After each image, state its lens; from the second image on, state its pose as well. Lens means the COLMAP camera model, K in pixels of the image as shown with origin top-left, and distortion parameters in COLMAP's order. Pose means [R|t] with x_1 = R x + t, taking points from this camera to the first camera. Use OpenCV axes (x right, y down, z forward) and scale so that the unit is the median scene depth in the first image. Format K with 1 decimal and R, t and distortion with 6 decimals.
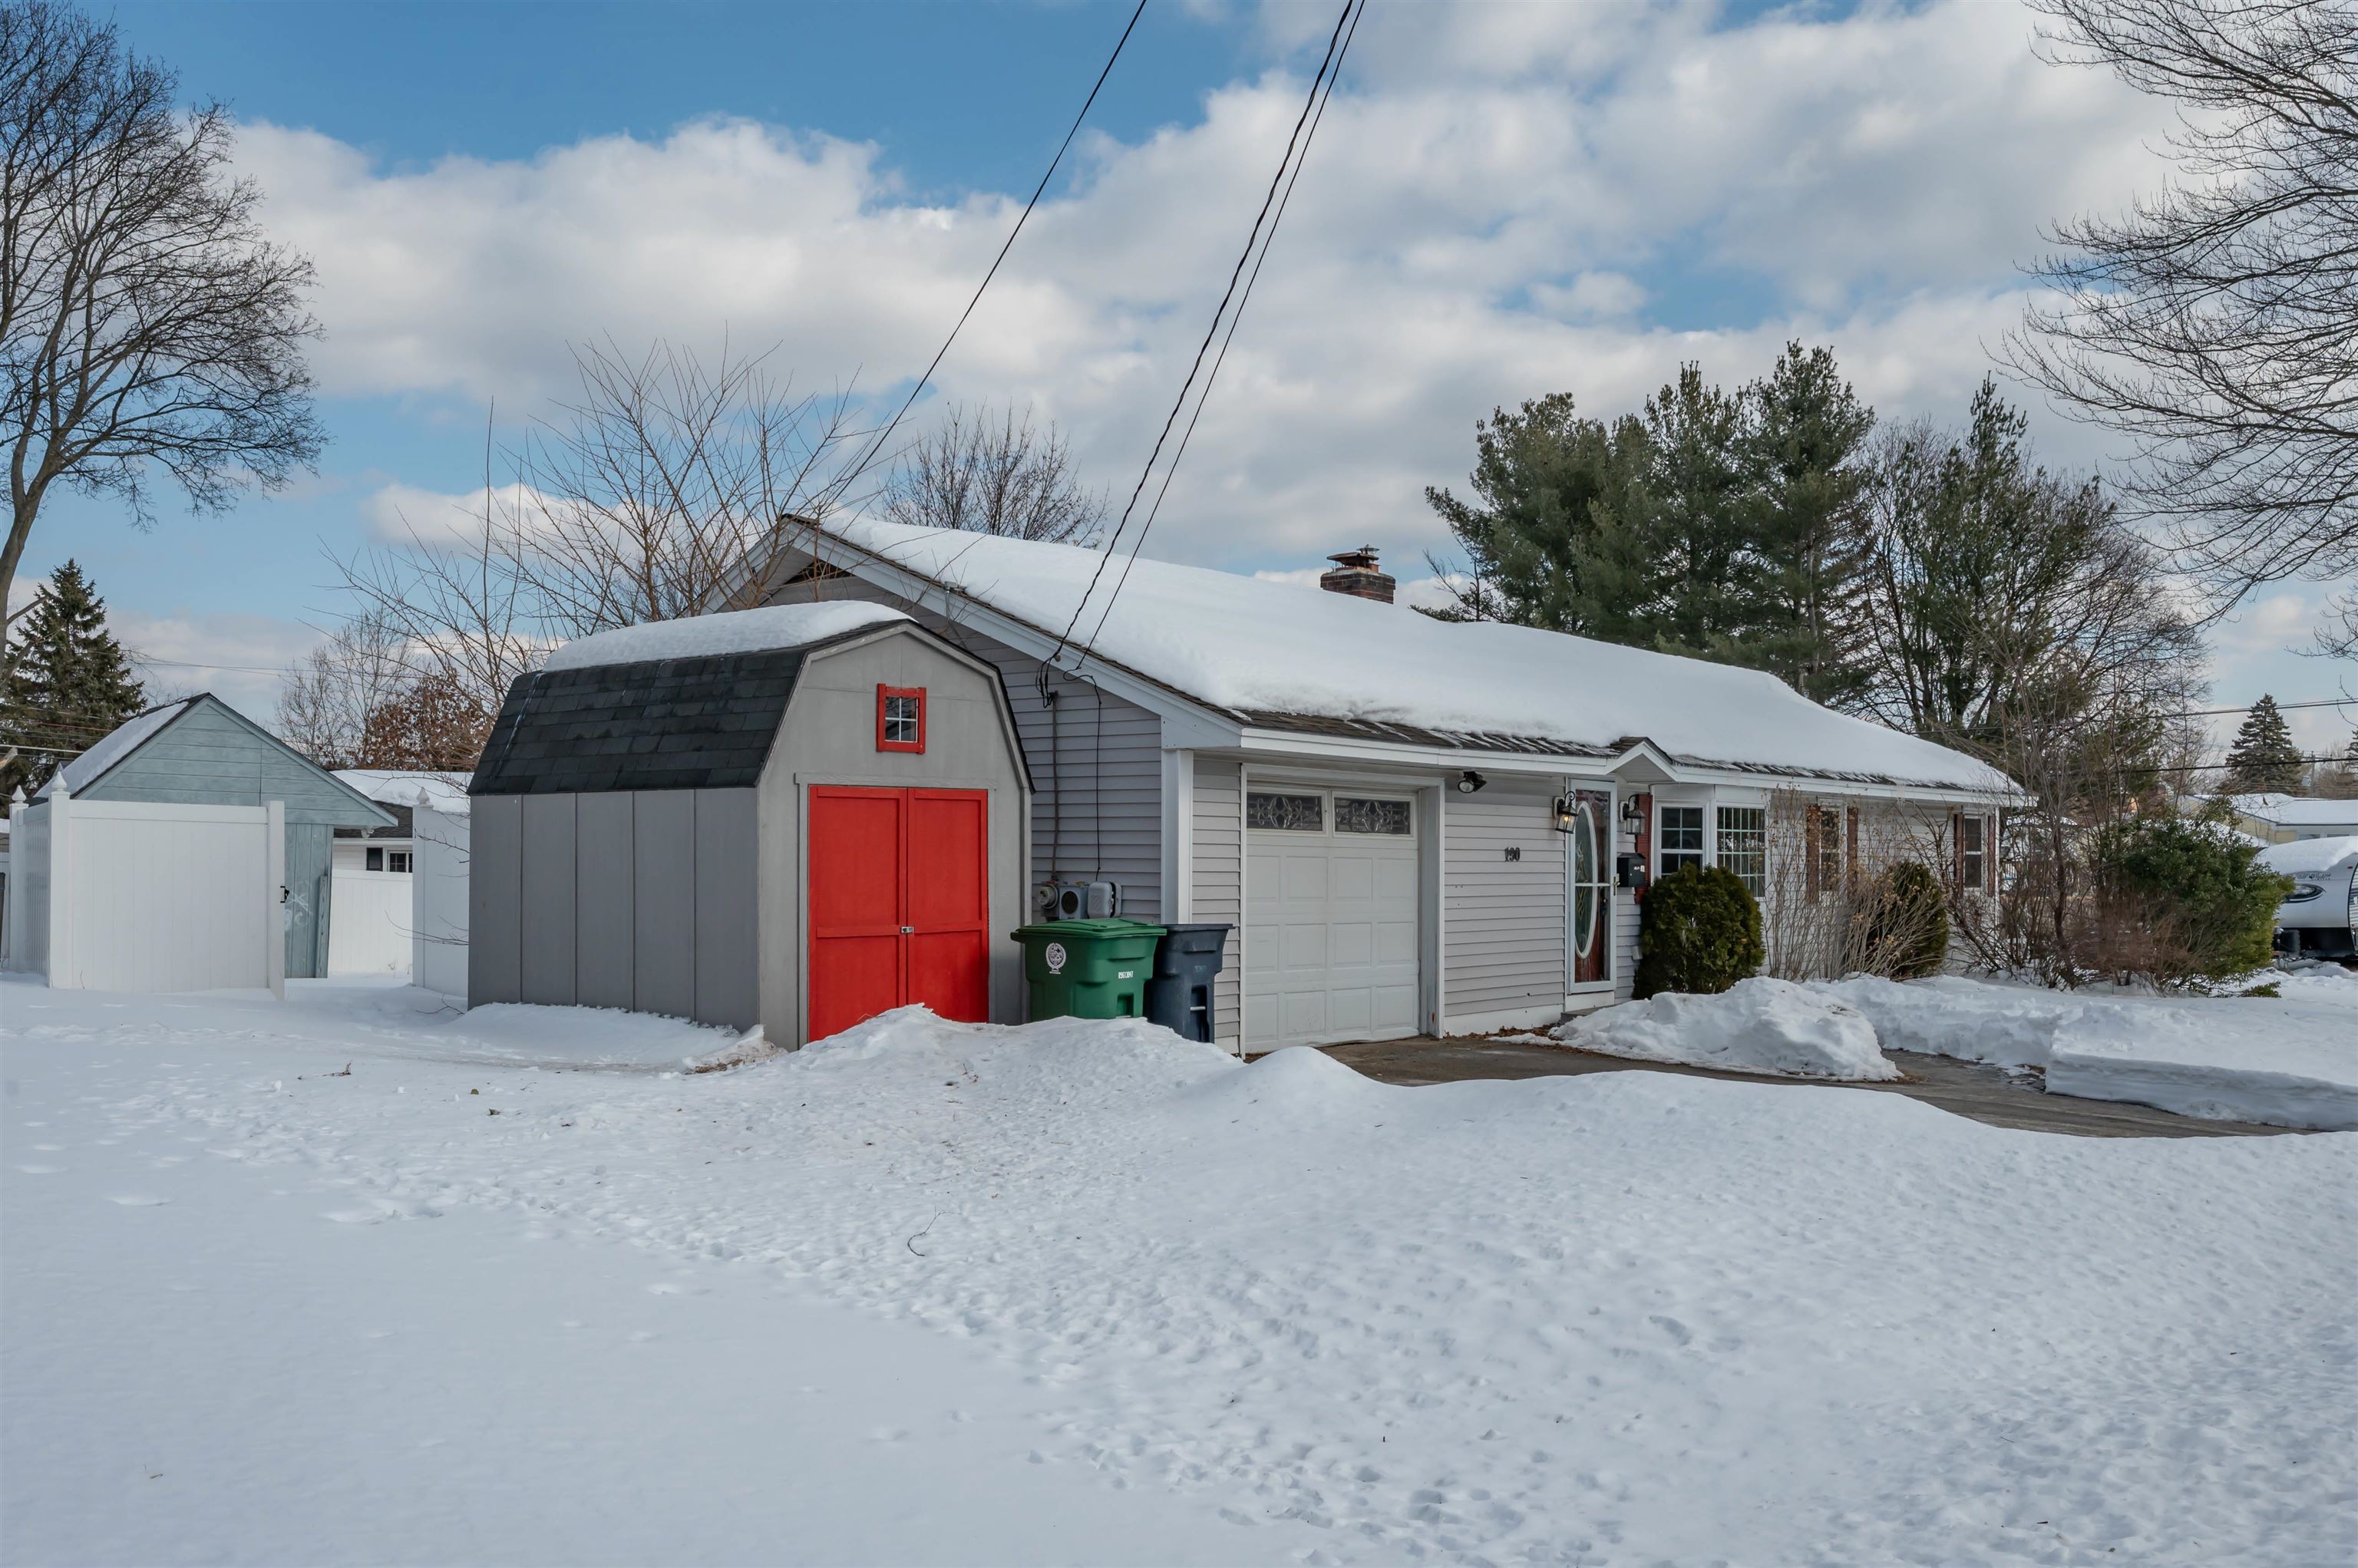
lens RADIAL K [[2256.5, 0, 1168.9], [0, 2256.5, 806.0], [0, 0, 1]] dist [-0.027443, 0.000000]
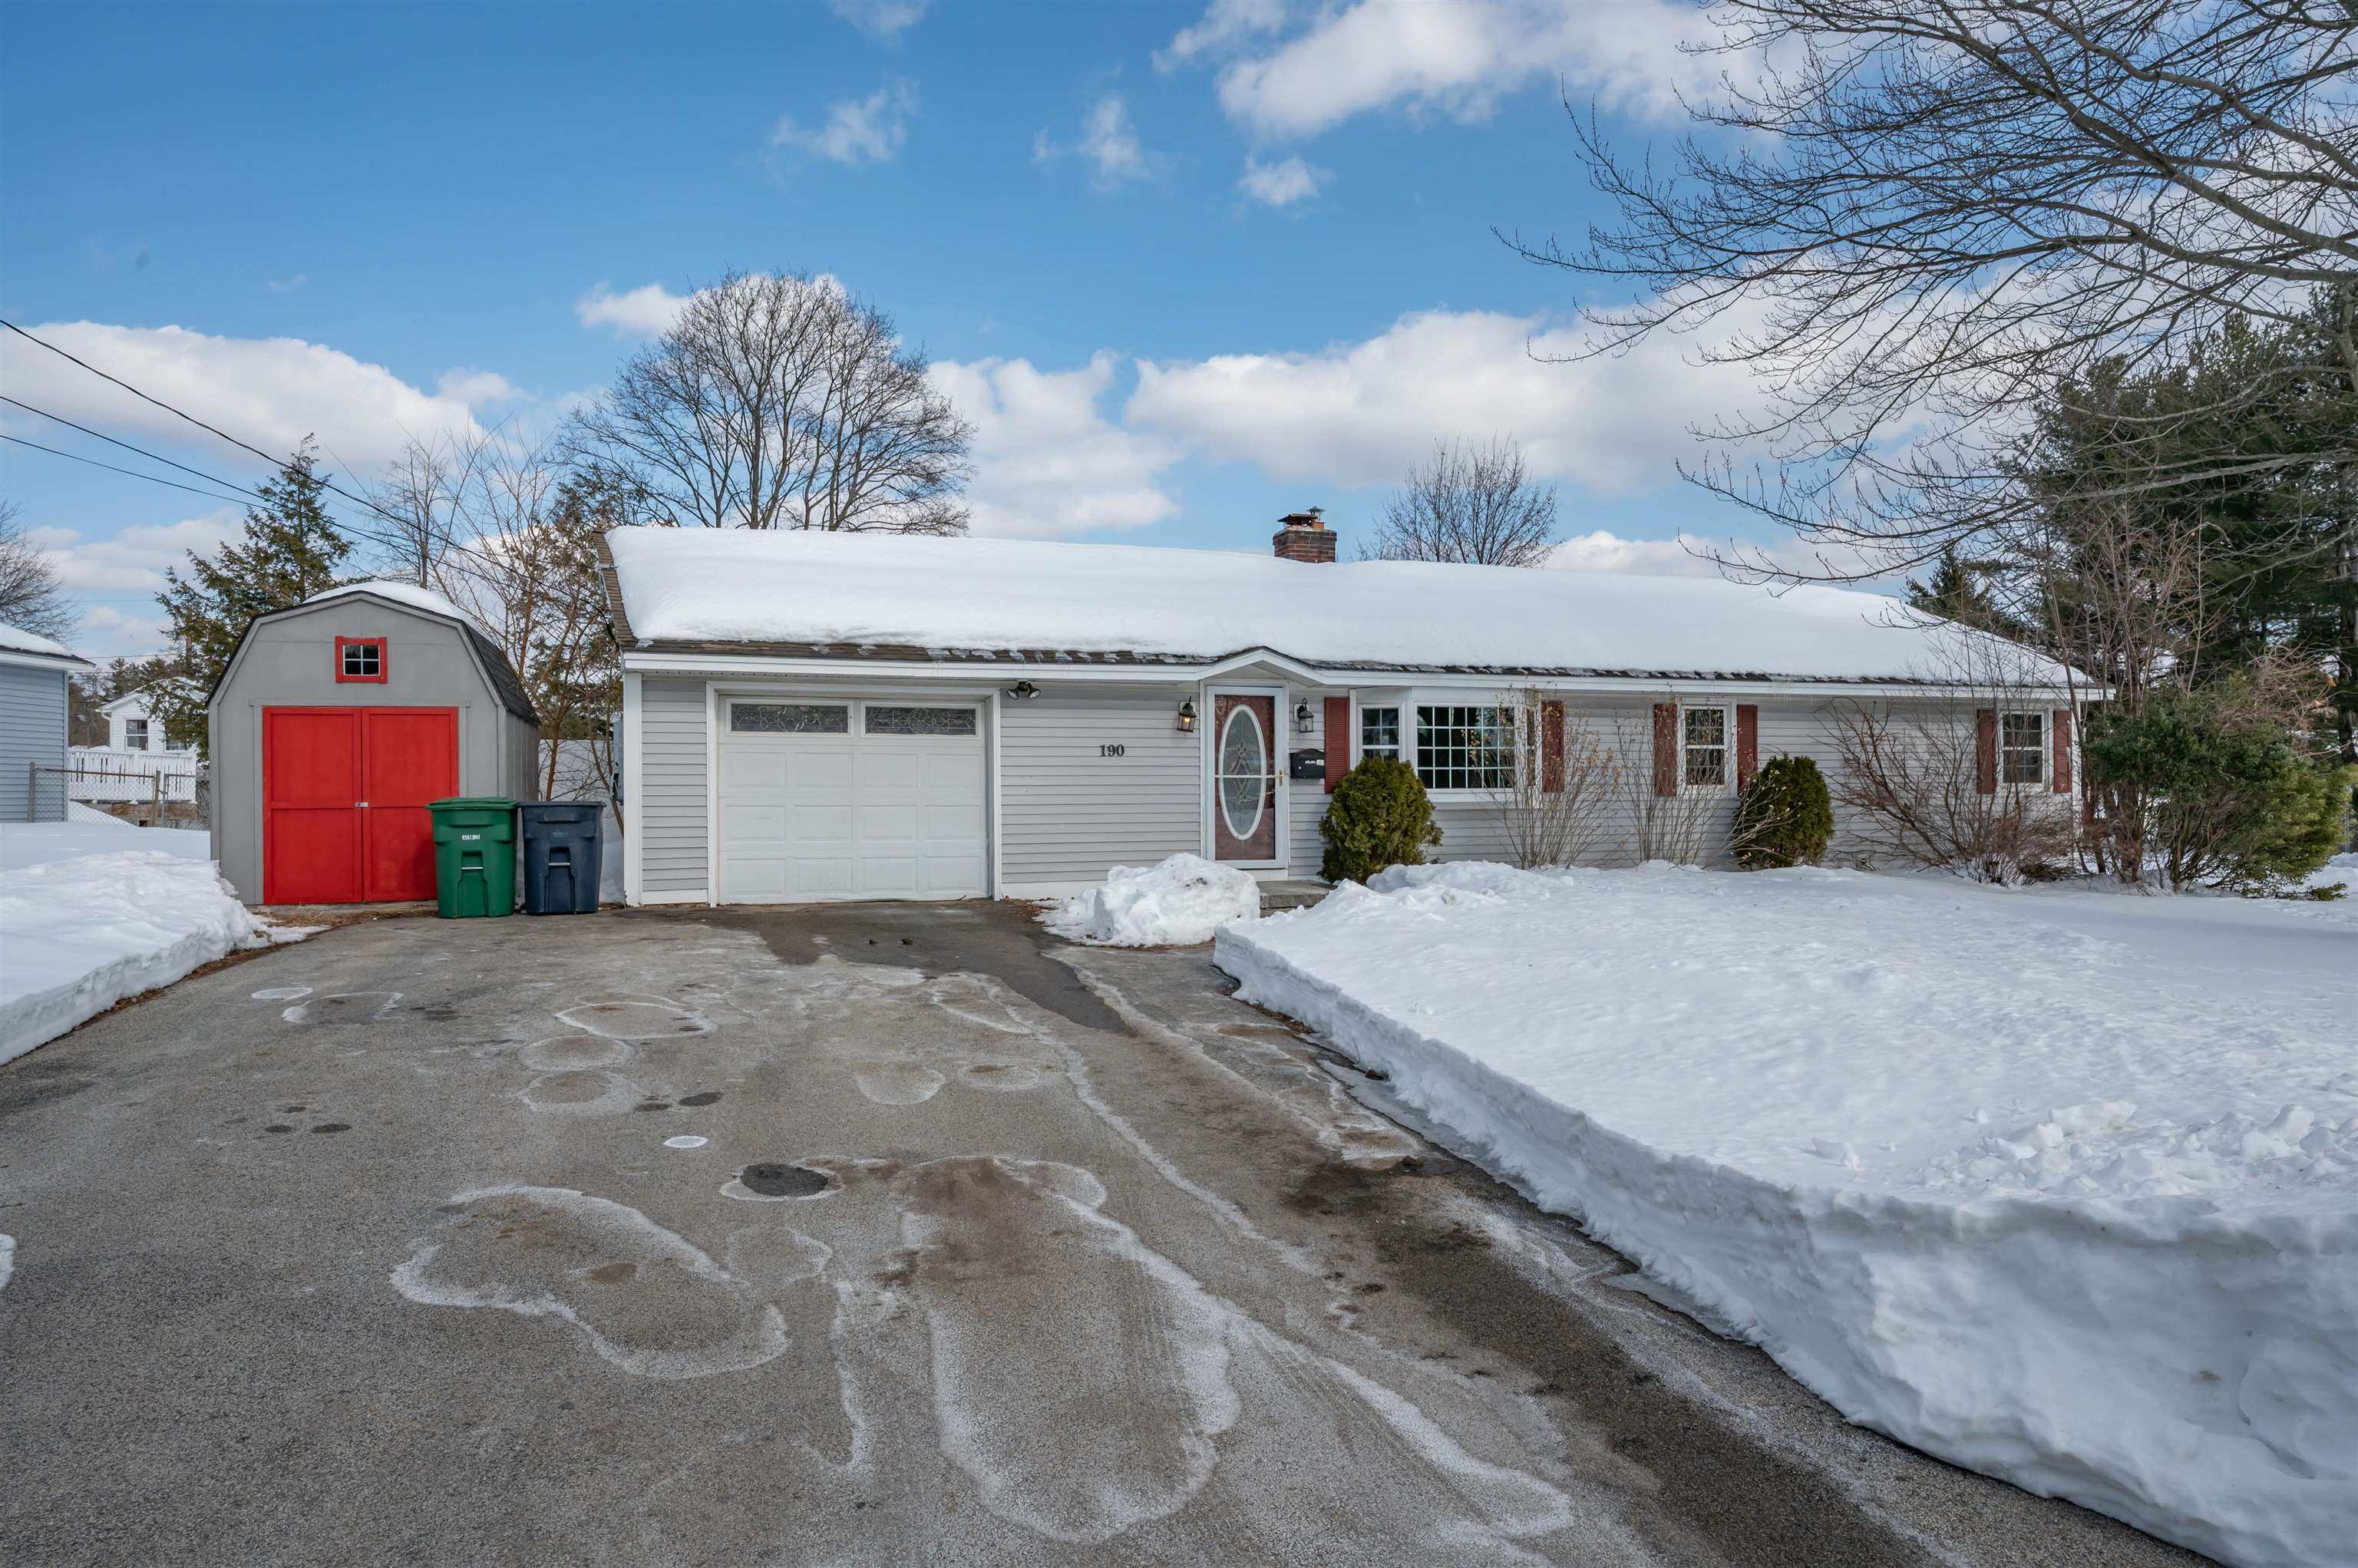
lens RADIAL K [[1534.4, 0, 1177.5], [0, 1534.4, 816.6], [0, 0, 1]] dist [-0.008450, 0.006314]
pose [[0.836924, -0.000711, -0.547319, 0.601581], [0.022697, 0.999184, 0.033409, 0.028825], [0.546849, -0.040383, 0.836257, 0.321760]]
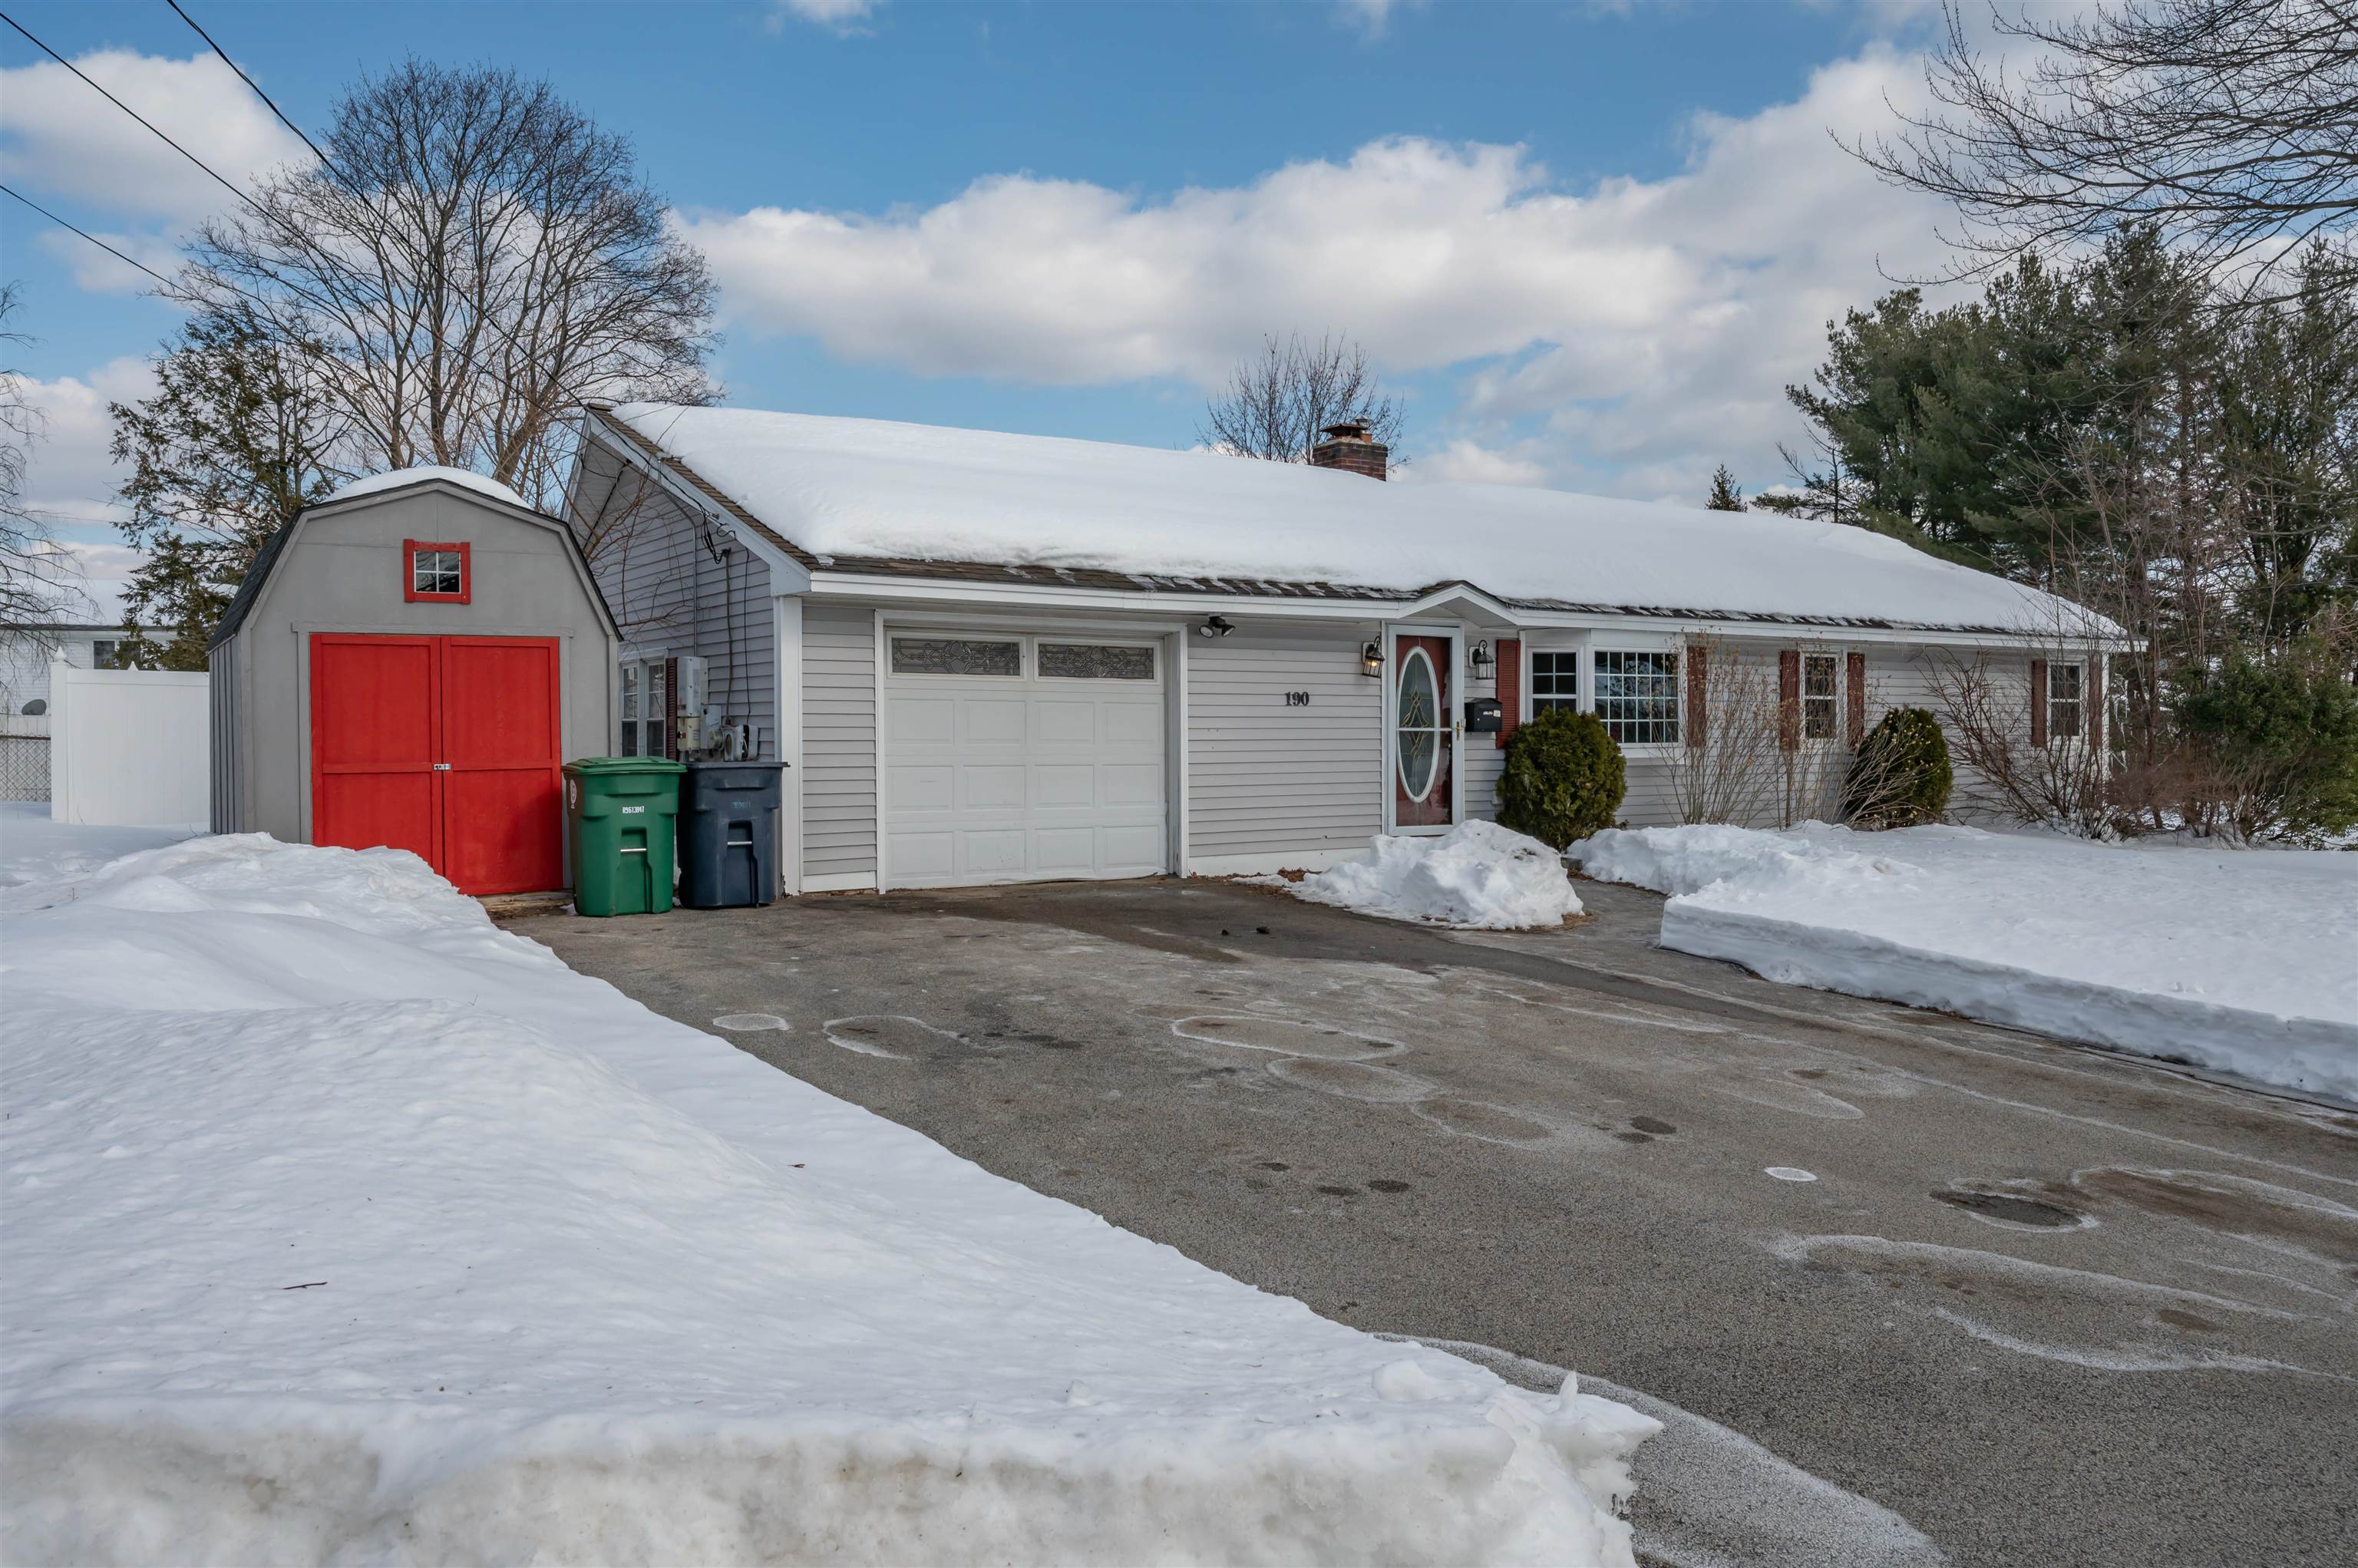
lens RADIAL K [[1814.4, 0, 1192.9], [0, 1814.4, 761.3], [0, 0, 1]] dist [-0.007811, 0.007881]
pose [[0.952042, -0.004893, -0.305929, 0.343019], [0.016515, 0.999236, 0.035409, 0.019025], [0.305522, -0.038764, 0.951396, 0.197485]]
